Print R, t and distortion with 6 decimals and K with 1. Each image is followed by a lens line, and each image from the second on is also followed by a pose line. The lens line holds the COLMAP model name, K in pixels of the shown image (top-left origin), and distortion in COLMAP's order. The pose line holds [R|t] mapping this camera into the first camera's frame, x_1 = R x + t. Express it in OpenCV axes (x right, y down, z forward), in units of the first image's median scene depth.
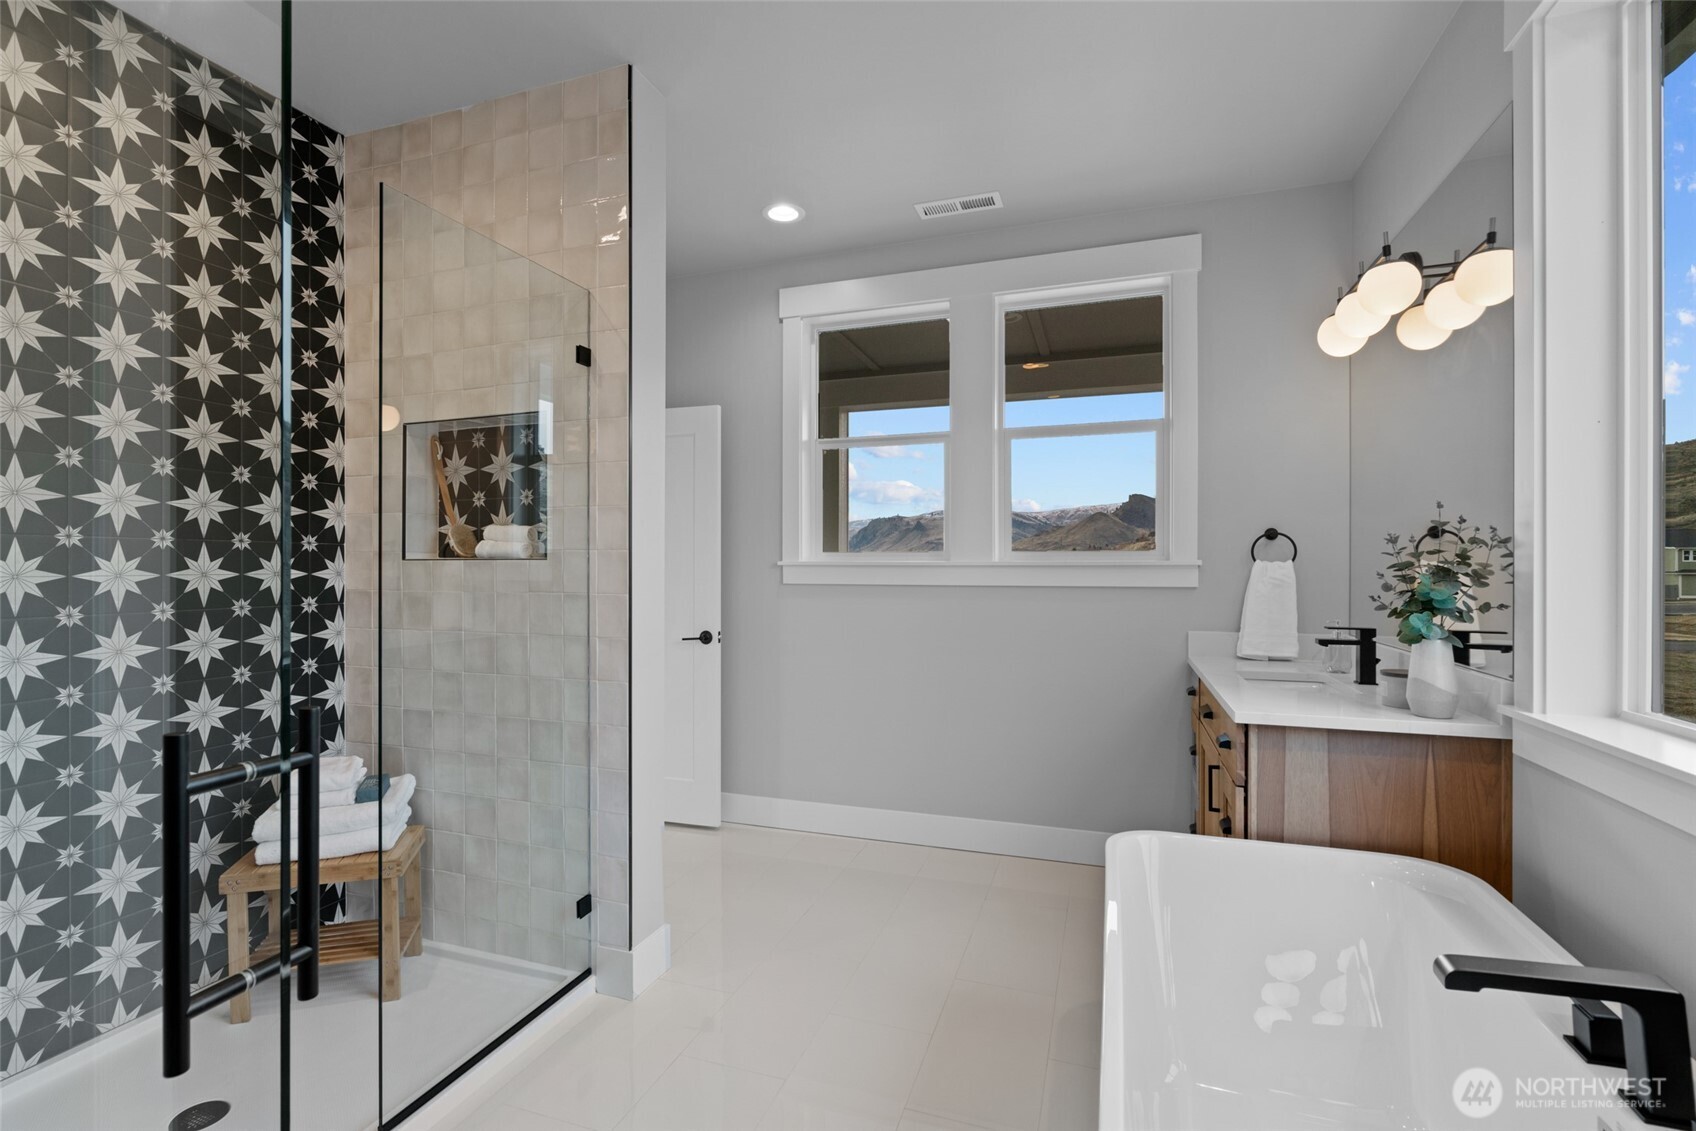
lens RADIAL K [[770.1, 0, 842.4], [0, 770.1, 565.2], [0, 0, 1]] dist [-0.000692, 0.000634]
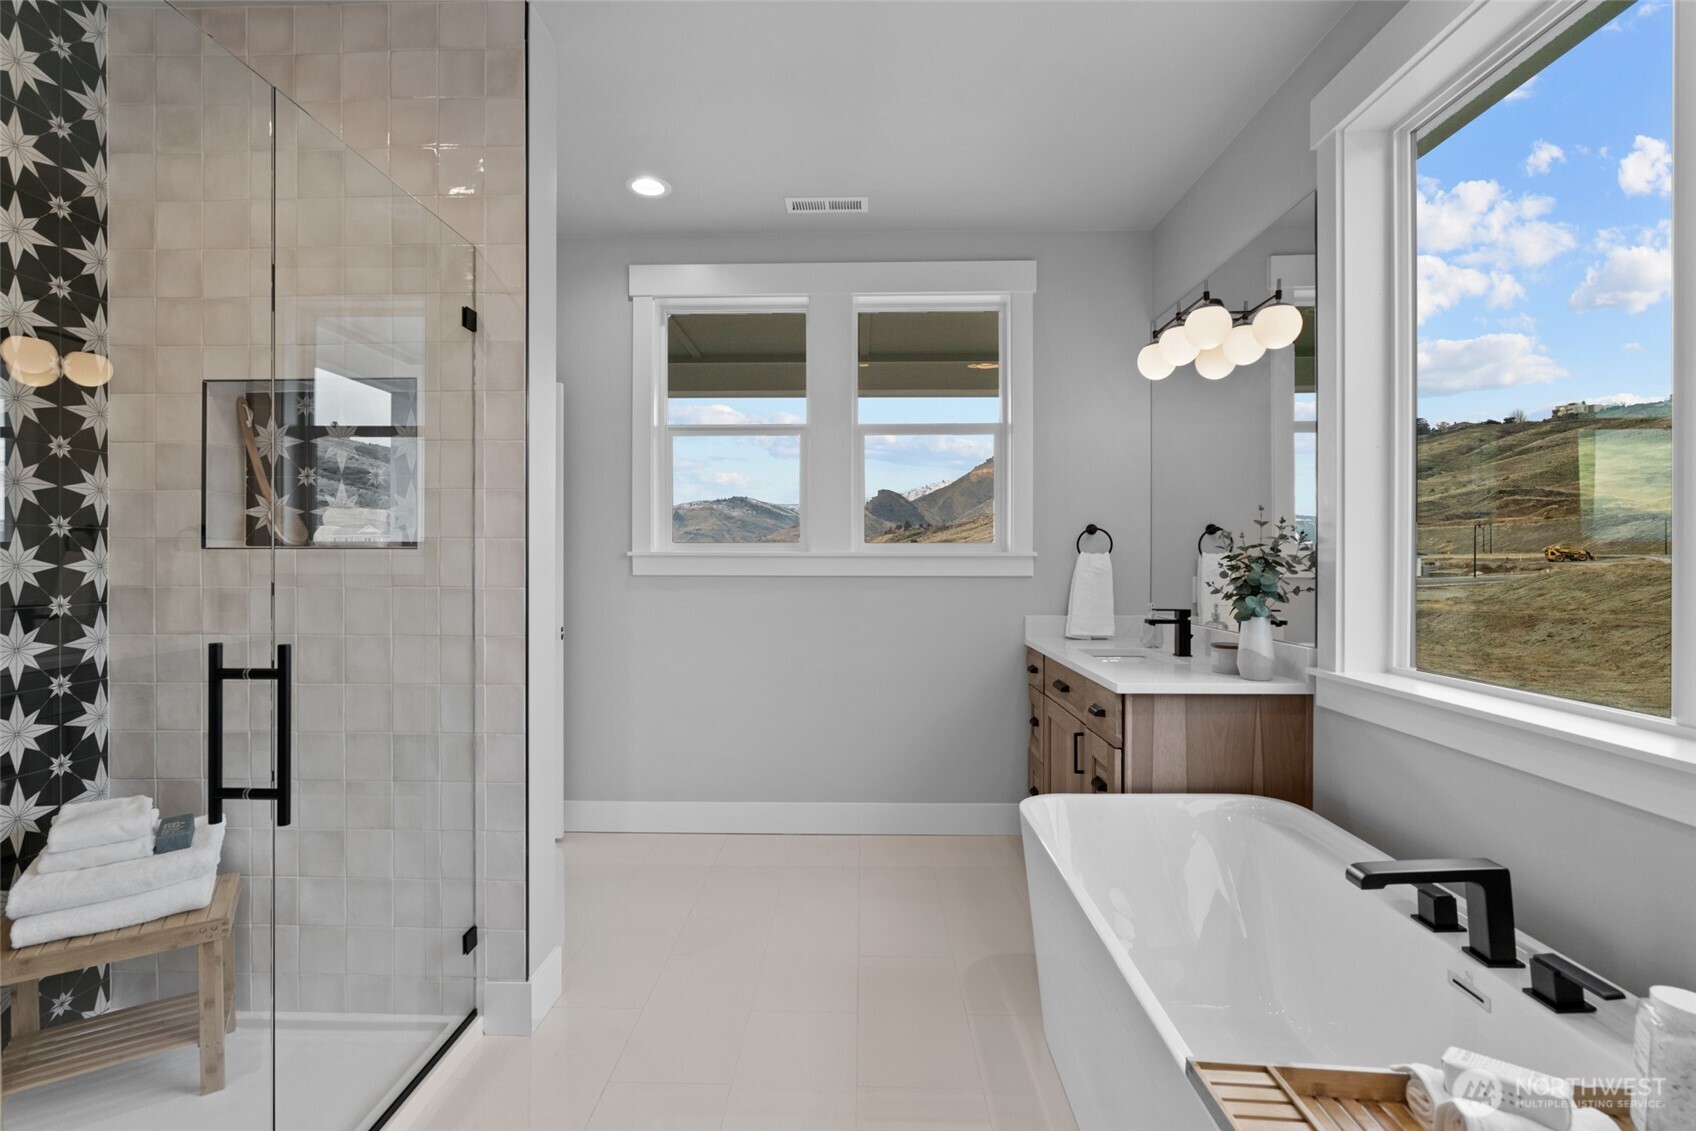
lens RADIAL K [[772.6, 0, 835.6], [0, 772.6, 557.0], [0, 0, 1]] dist [-0.000257, 0.001683]
pose [[0.951819, 0.000988, 0.306658, -0.199520], [-0.001531, 0.999998, 0.001530, -0.000192], [-0.306656, -0.001925, 0.951818, 0.023383]]
